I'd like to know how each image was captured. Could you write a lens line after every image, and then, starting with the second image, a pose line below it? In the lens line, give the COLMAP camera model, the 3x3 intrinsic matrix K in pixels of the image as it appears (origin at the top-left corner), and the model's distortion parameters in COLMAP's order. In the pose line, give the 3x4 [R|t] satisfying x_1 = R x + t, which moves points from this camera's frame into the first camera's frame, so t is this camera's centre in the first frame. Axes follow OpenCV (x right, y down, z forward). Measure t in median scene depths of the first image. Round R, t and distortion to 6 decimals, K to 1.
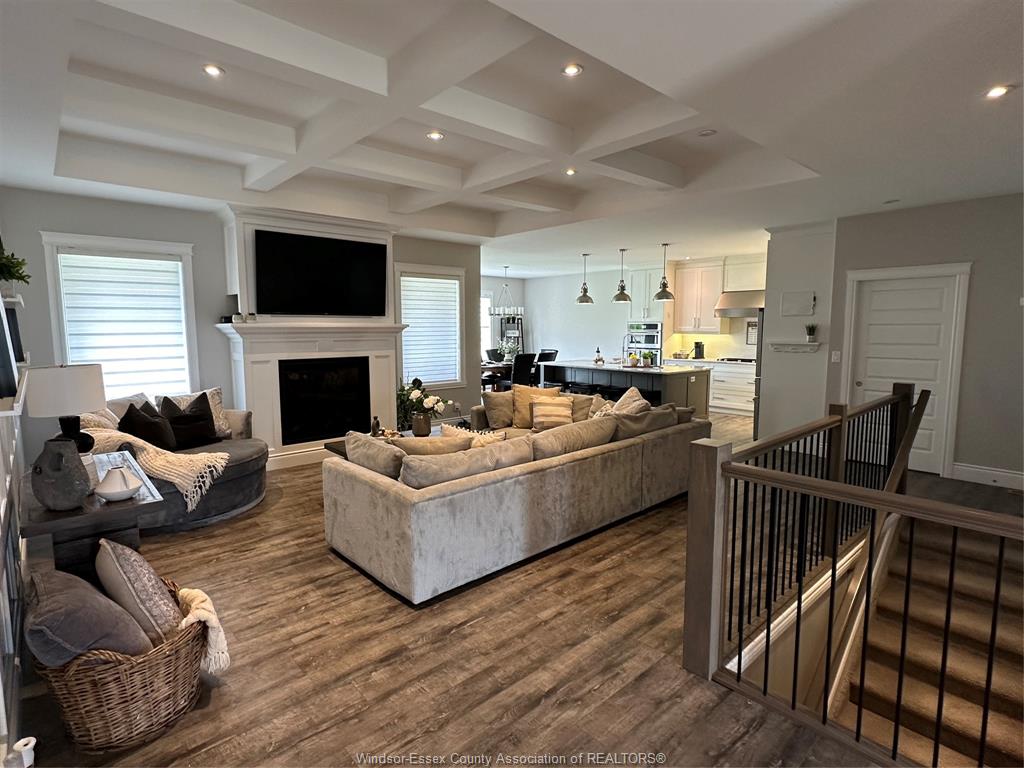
lens RADIAL K [[533.7, 0, 514.1], [0, 533.7, 377.0], [0, 0, 1]] dist [-0.001127, 0.000935]
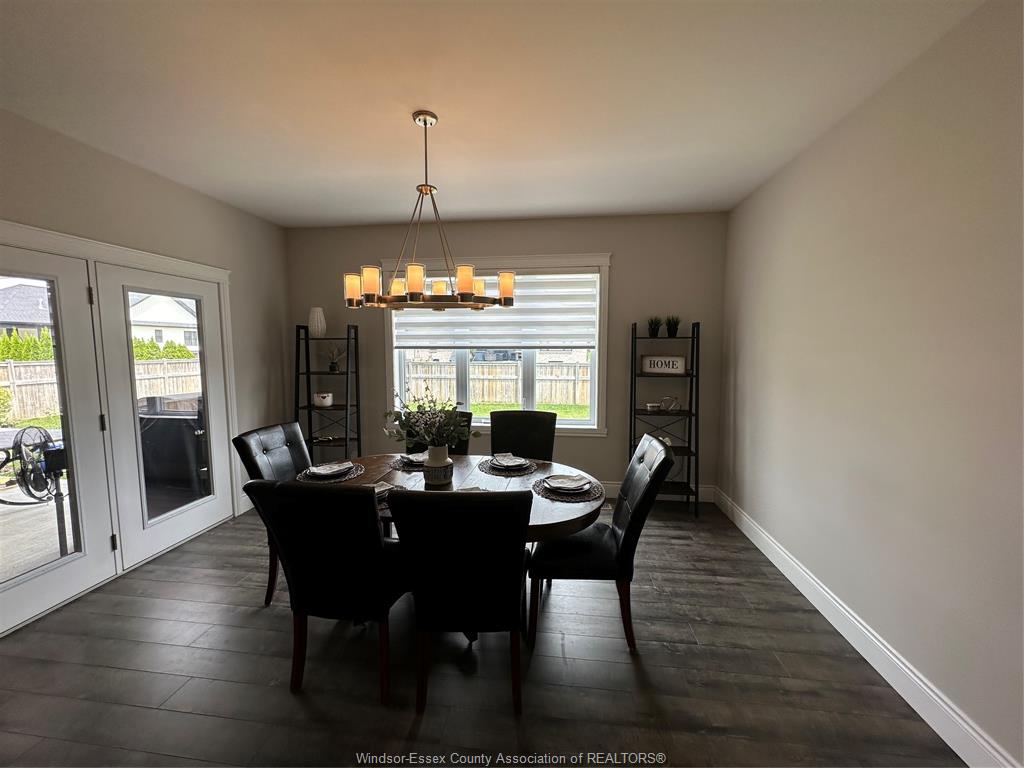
lens RADIAL K [[406.9, 0, 512.9], [0, 406.9, 384.7], [0, 0, 1]] dist [-0.002904, 0.000822]
pose [[0.650230, 0.074453, -0.756080, 0.325690], [-0.074801, 0.996625, 0.033811, -0.162957], [0.756046, 0.034570, 0.653605, 1.719343]]
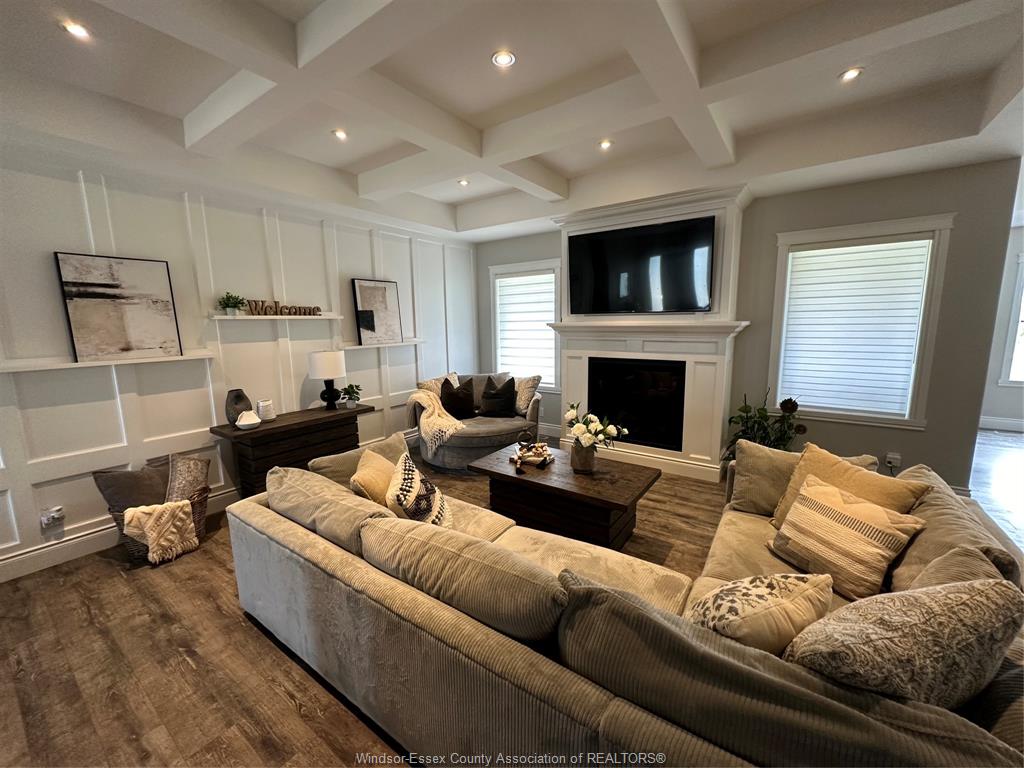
lens RADIAL K [[406.9, 0, 512.3], [0, 406.9, 382.7], [0, 0, 1]] dist [-0.002904, 0.000822]
pose [[0.210385, 0.143484, -0.967032, 0.319204], [-0.080939, 0.988331, 0.129035, -0.073295], [0.974262, 0.051124, 0.219543, 0.674745]]
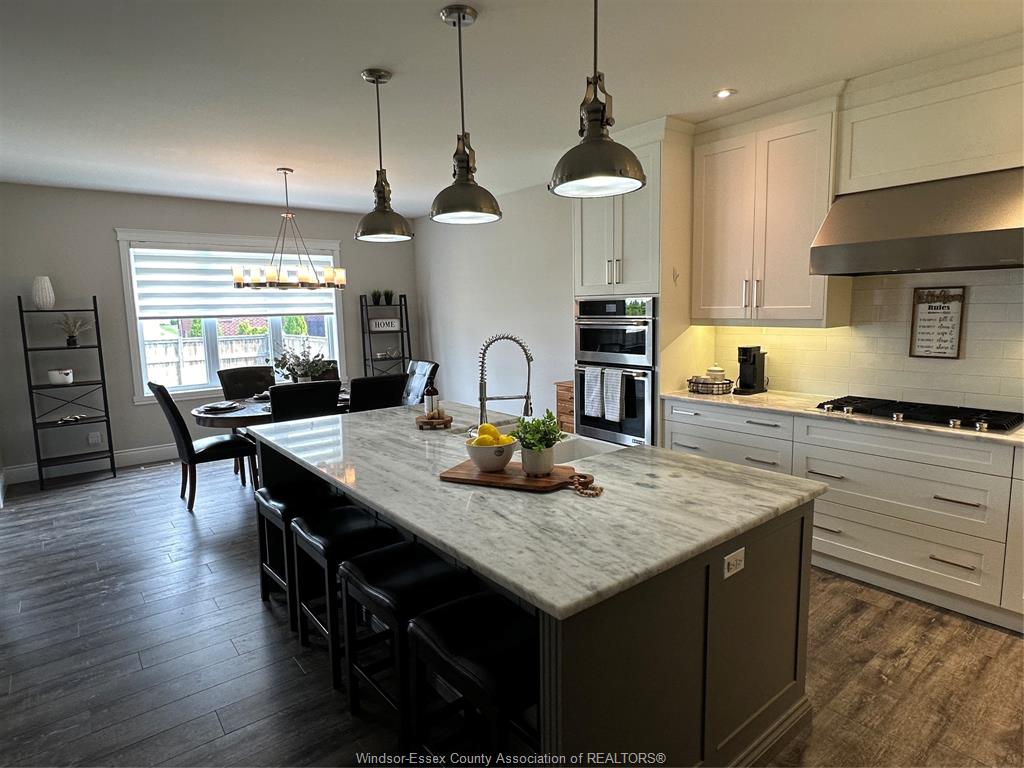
lens RADIAL K [[573.6, 0, 518.5], [0, 573.6, 379.2], [0, 0, 1]] dist [-0.001610, -0.000498]
pose [[0.998079, -0.010695, -0.061022, 0.364058], [0.012399, 0.999542, 0.027618, -0.100992], [0.060698, -0.028322, 0.997754, 1.059477]]
